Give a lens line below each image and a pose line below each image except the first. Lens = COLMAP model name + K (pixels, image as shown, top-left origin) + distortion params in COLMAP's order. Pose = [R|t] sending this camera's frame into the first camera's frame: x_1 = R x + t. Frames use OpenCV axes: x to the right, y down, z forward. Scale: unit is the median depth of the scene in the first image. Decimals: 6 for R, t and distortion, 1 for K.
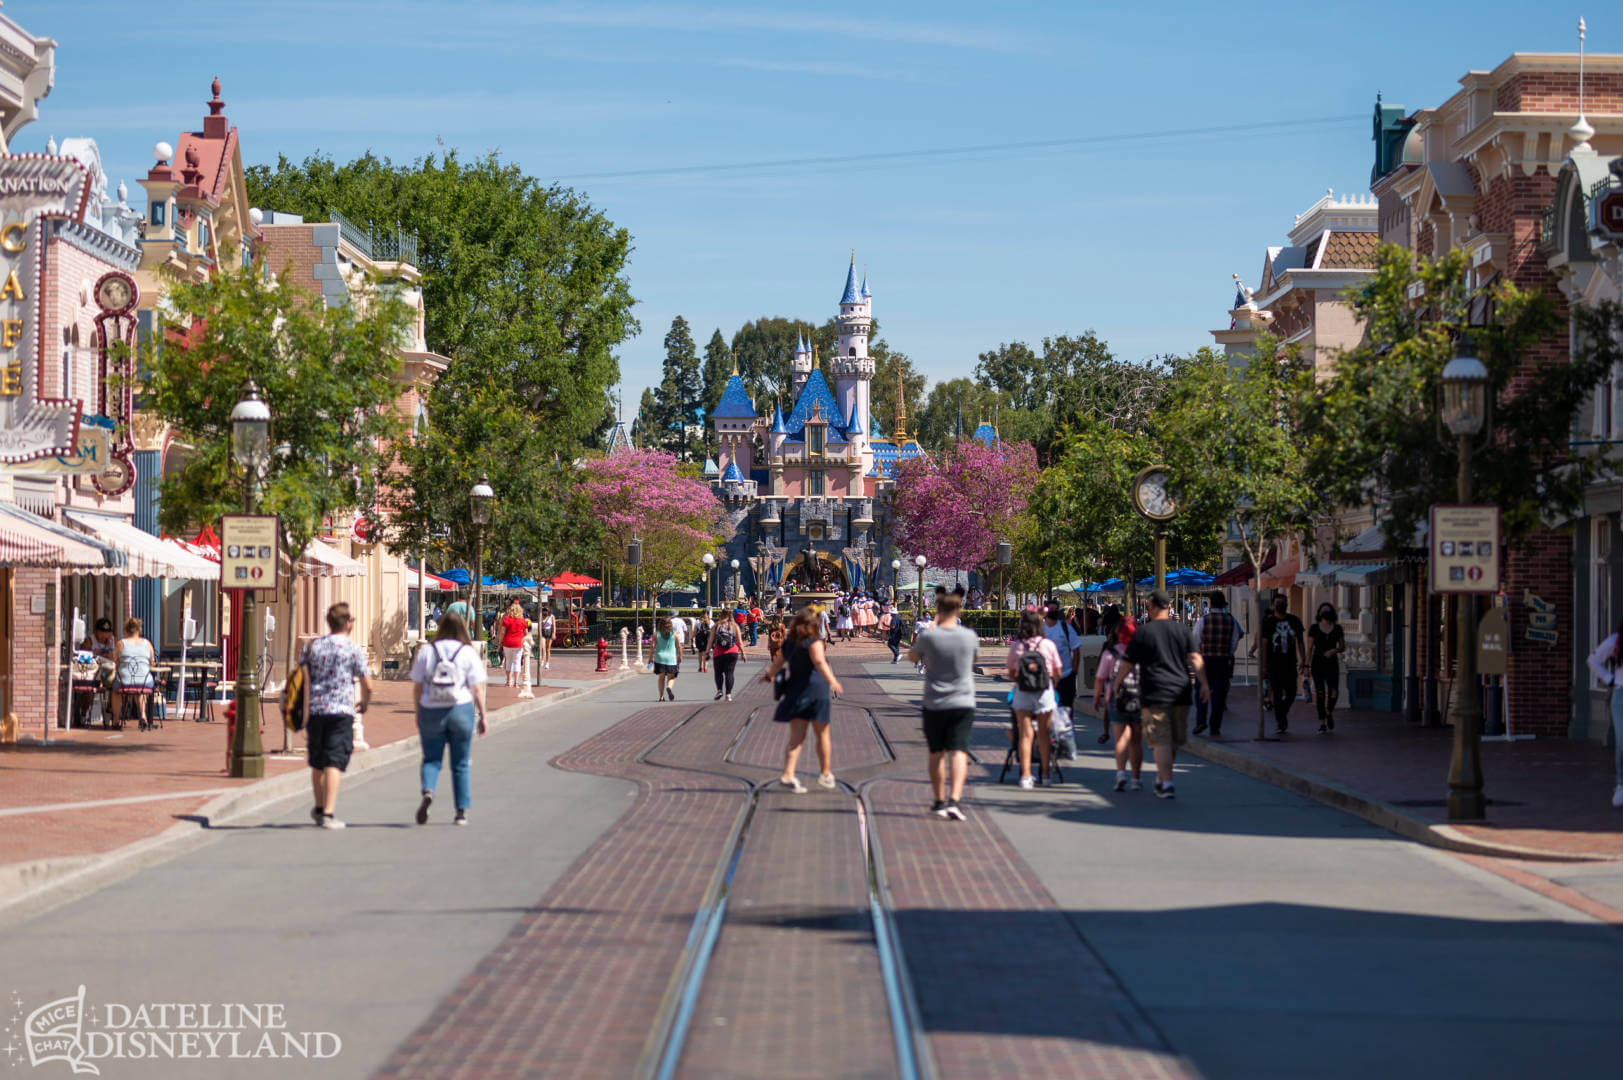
lens RADIAL K [[3820.3, 0, 811.0], [0, 3820.3, 541.6], [0, 0, 1]] dist [-0.029561, 0.000000]
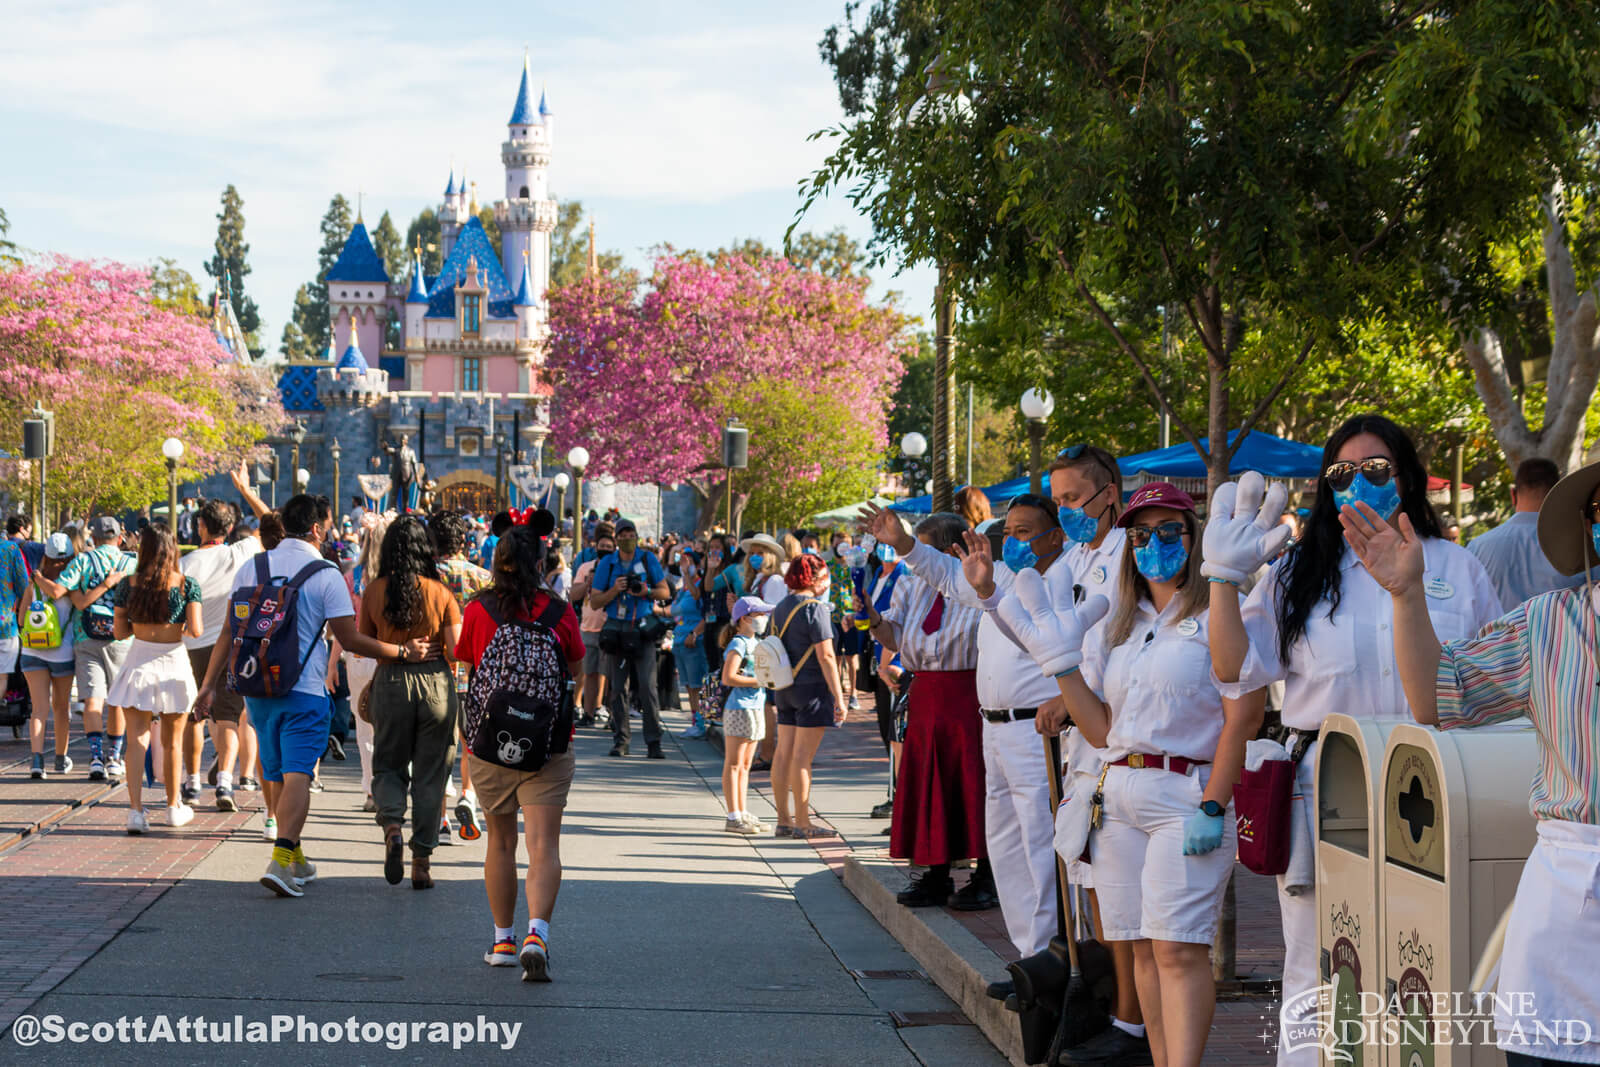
lens RADIAL K [[3766.2, 0, 799.8], [0, 3766.2, 533.4], [0, 0, 1]] dist [-0.029561, 0.000000]
pose [[0.997552, 0.013334, 0.068640, 0.009381], [-0.014058, 0.999850, 0.010069, 0.003851], [-0.068495, -0.011009, 0.997591, 0.191648]]
